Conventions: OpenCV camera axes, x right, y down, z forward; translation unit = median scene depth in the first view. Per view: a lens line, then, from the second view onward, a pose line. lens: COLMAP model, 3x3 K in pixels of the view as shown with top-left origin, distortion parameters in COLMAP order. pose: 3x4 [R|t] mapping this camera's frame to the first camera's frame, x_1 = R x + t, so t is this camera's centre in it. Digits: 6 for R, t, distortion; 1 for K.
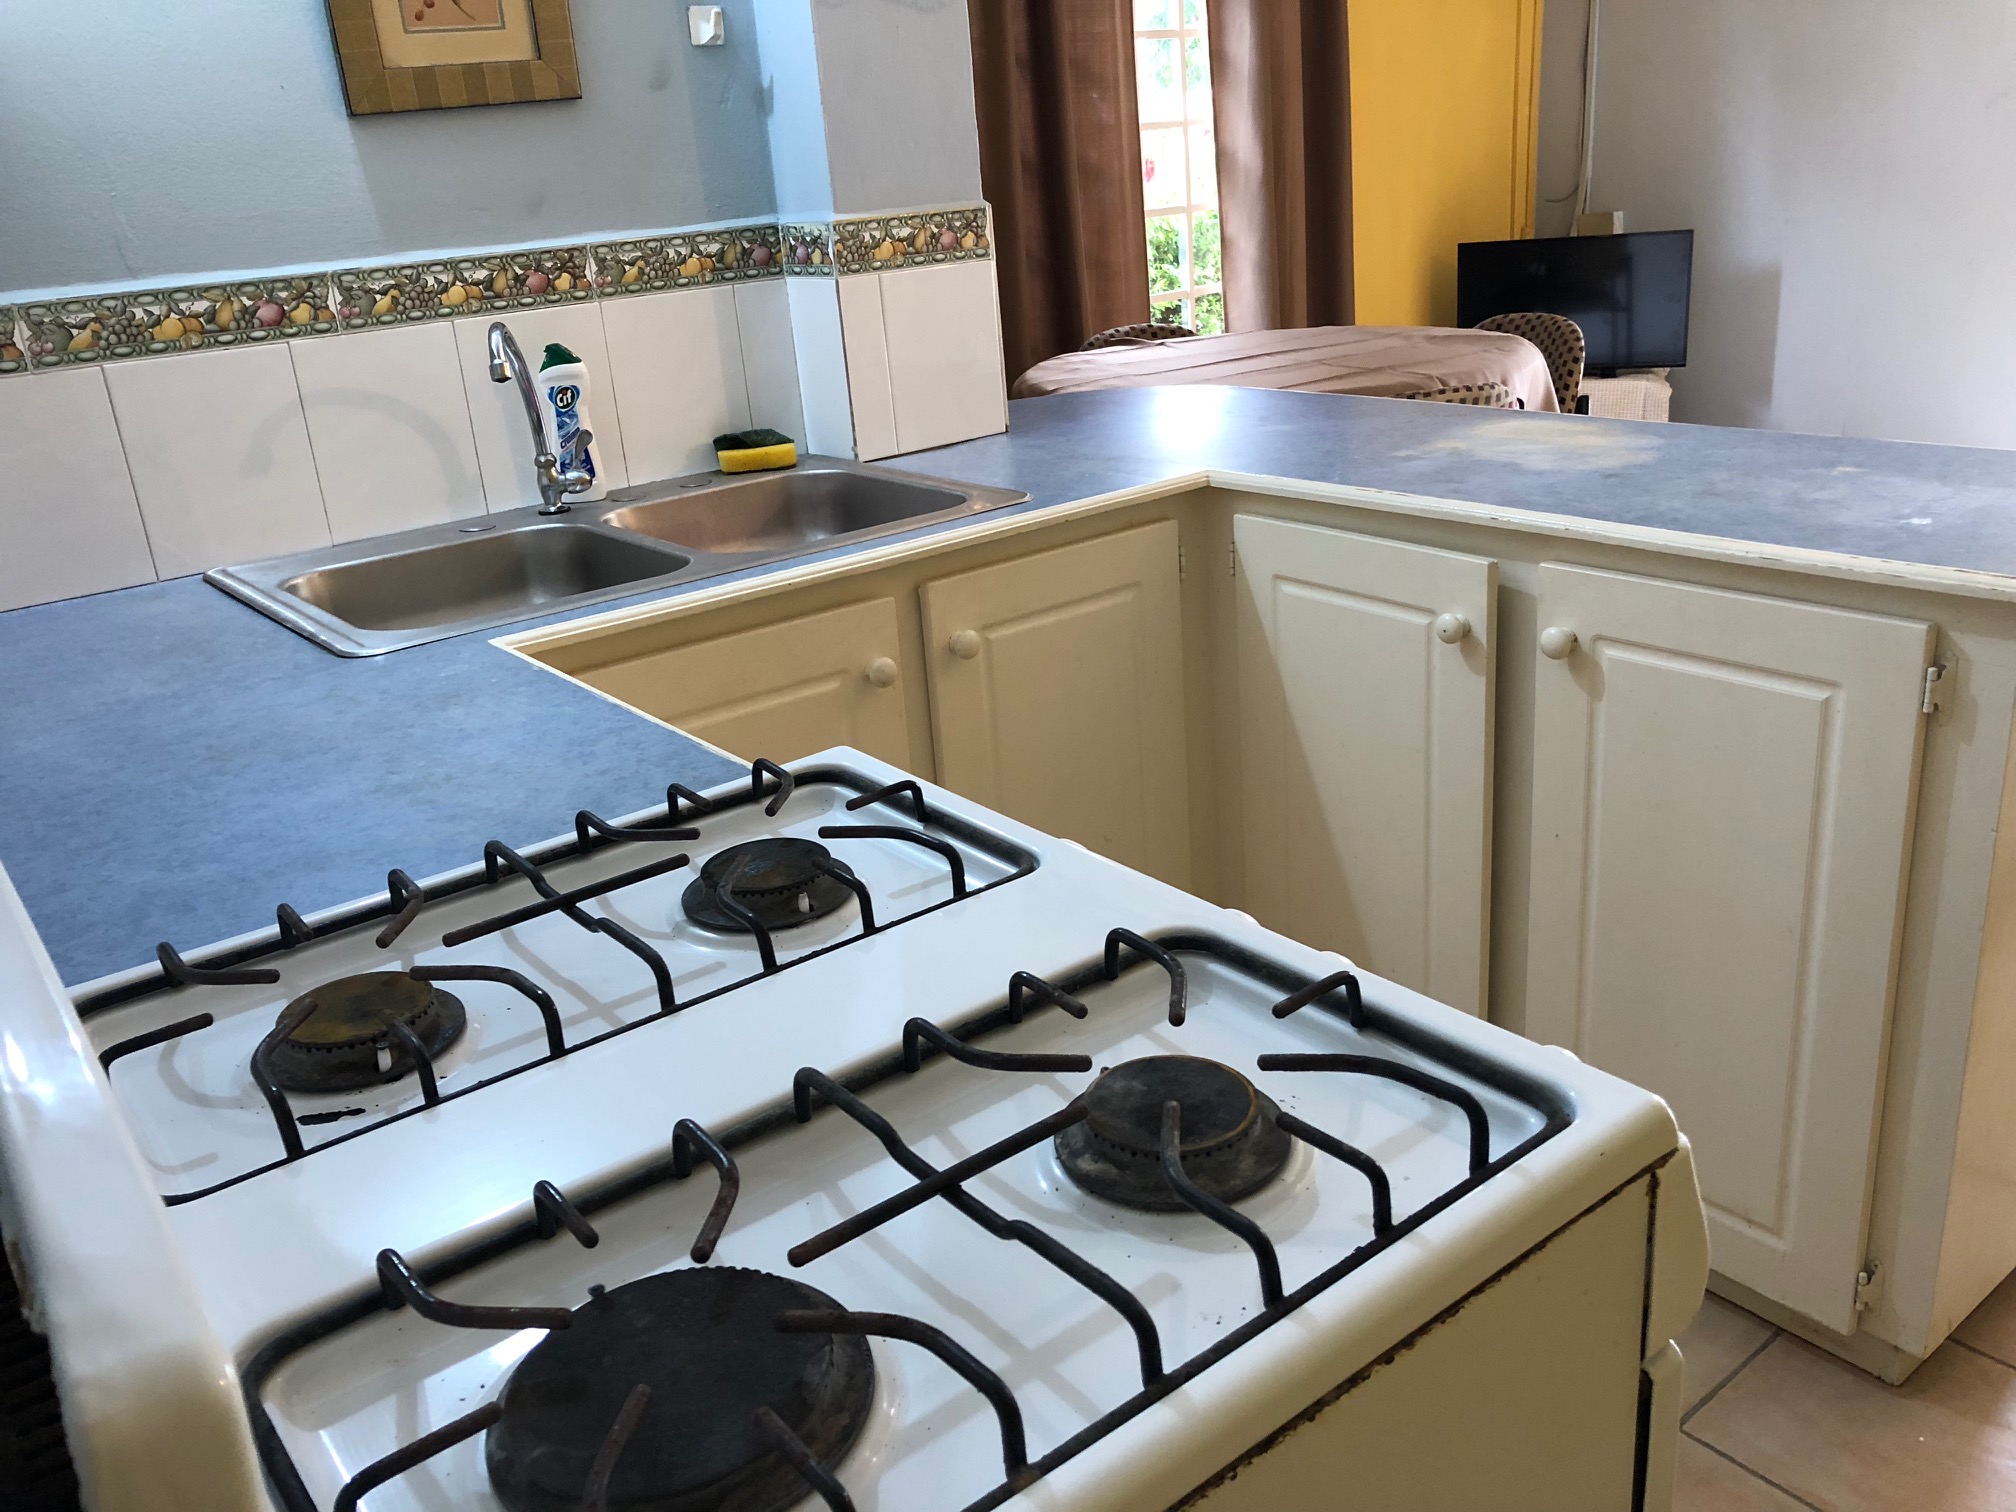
lens RADIAL K [[1672.5, 0, 1008.0], [0, 1672.5, 756.0], [0, 0, 1]] dist [0.004204, 0.002760]
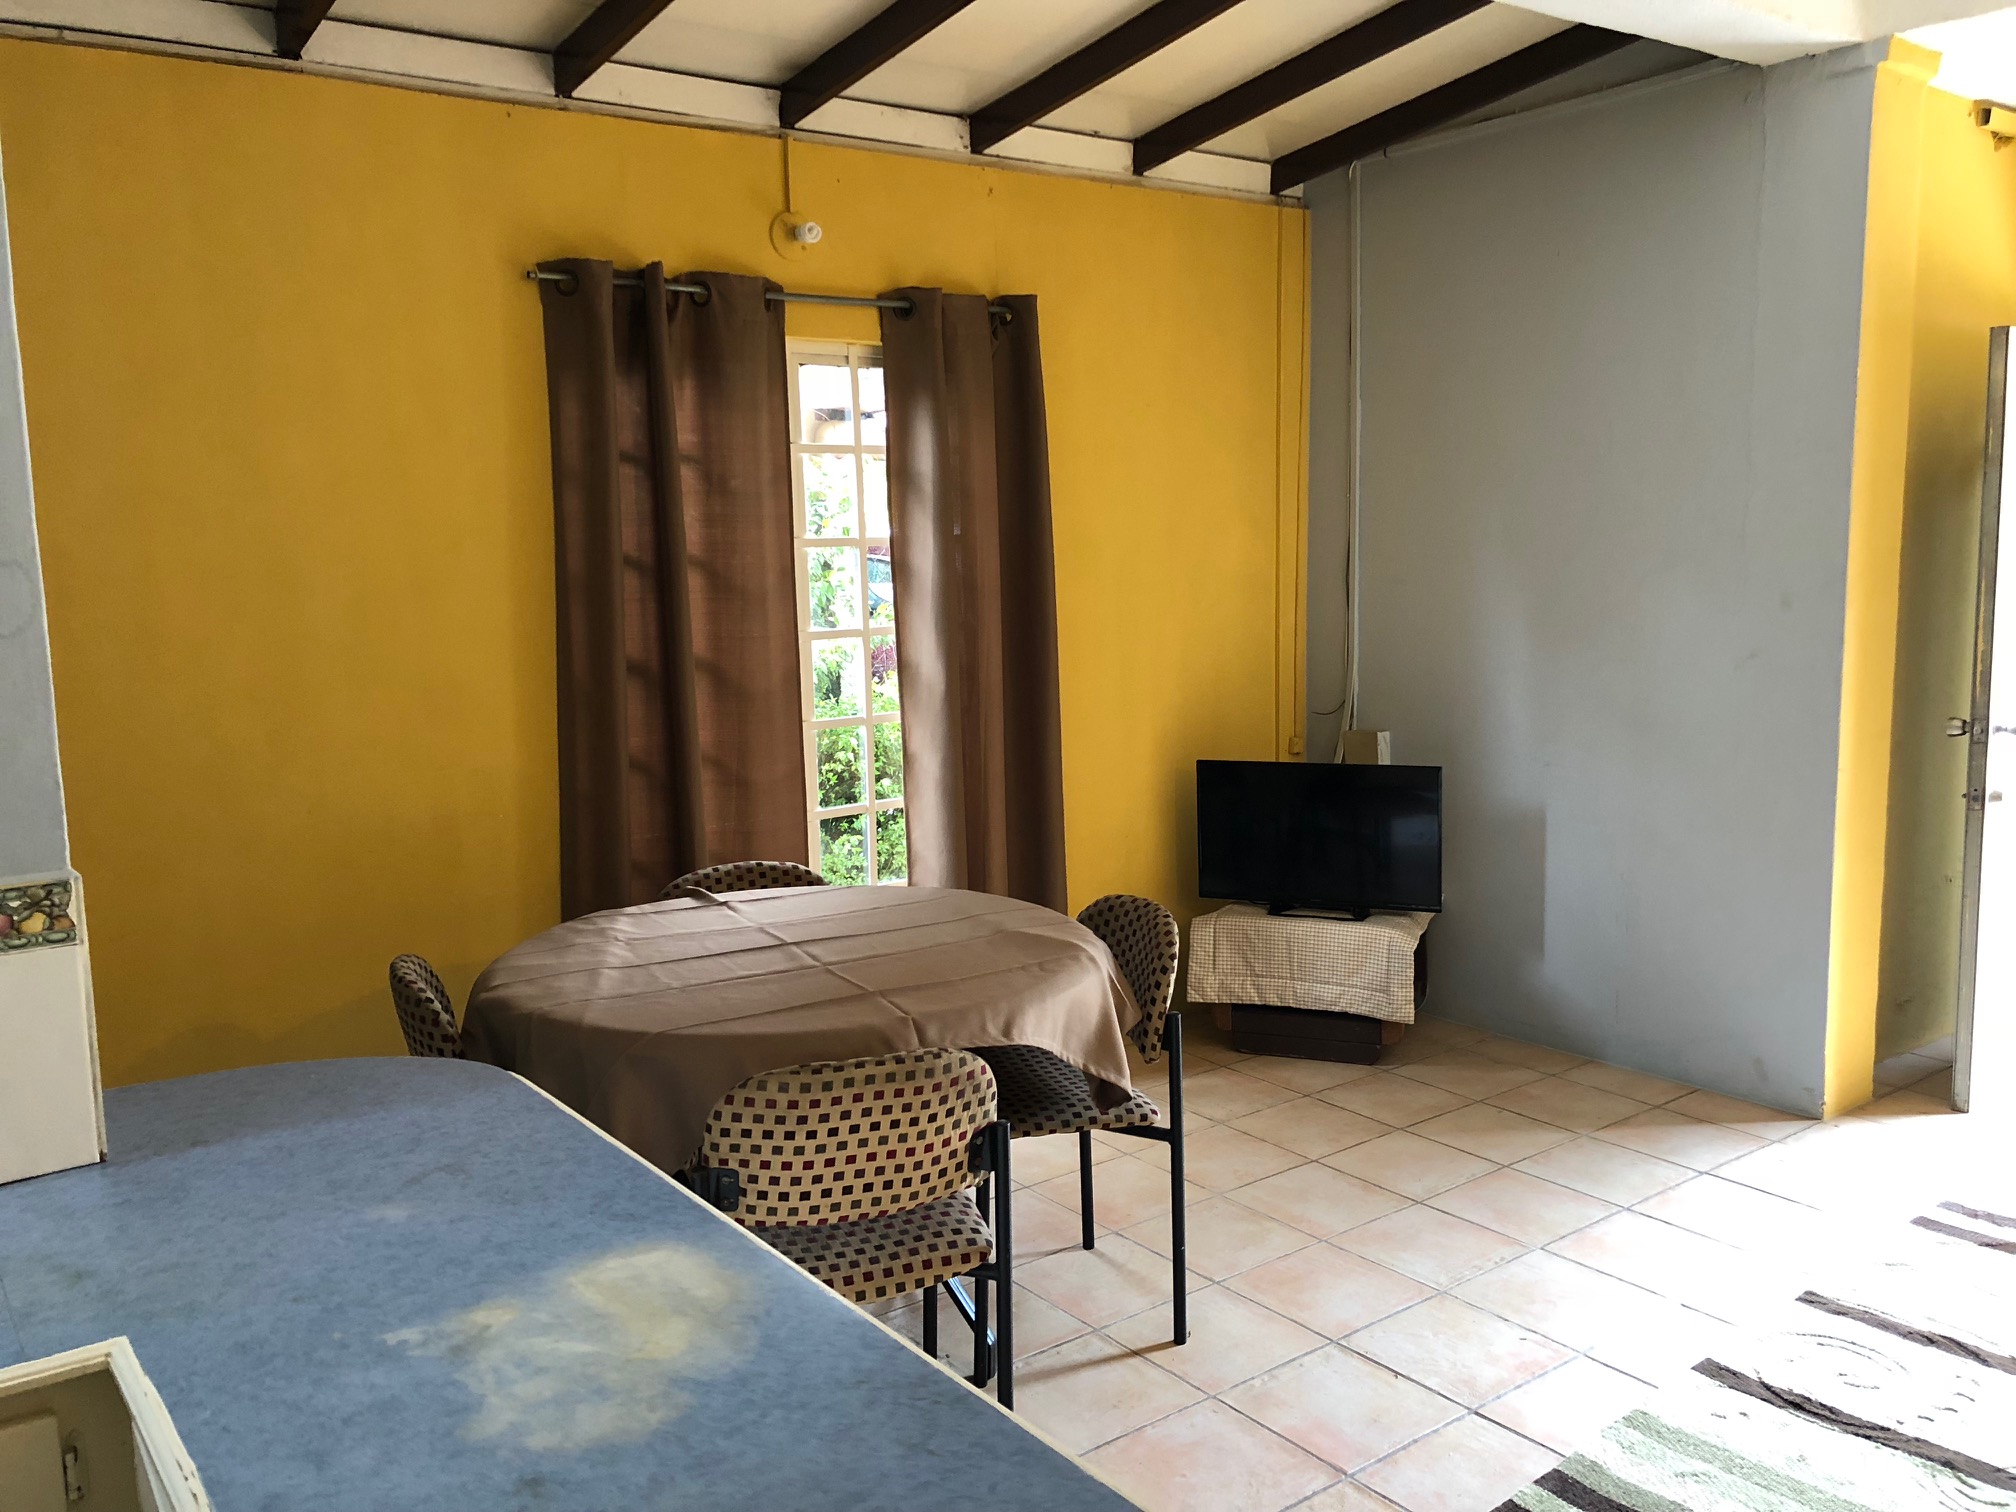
lens RADIAL K [[1660.9, 0, 1008.0], [0, 1660.9, 756.0], [0, 0, 1]] dist [-0.051403, -0.000419]
pose [[0.998038, 0.060449, -0.016292, 0.212535], [-0.062542, 0.974393, -0.215978, -0.124173], [0.002819, 0.216574, 0.976262, 0.128354]]
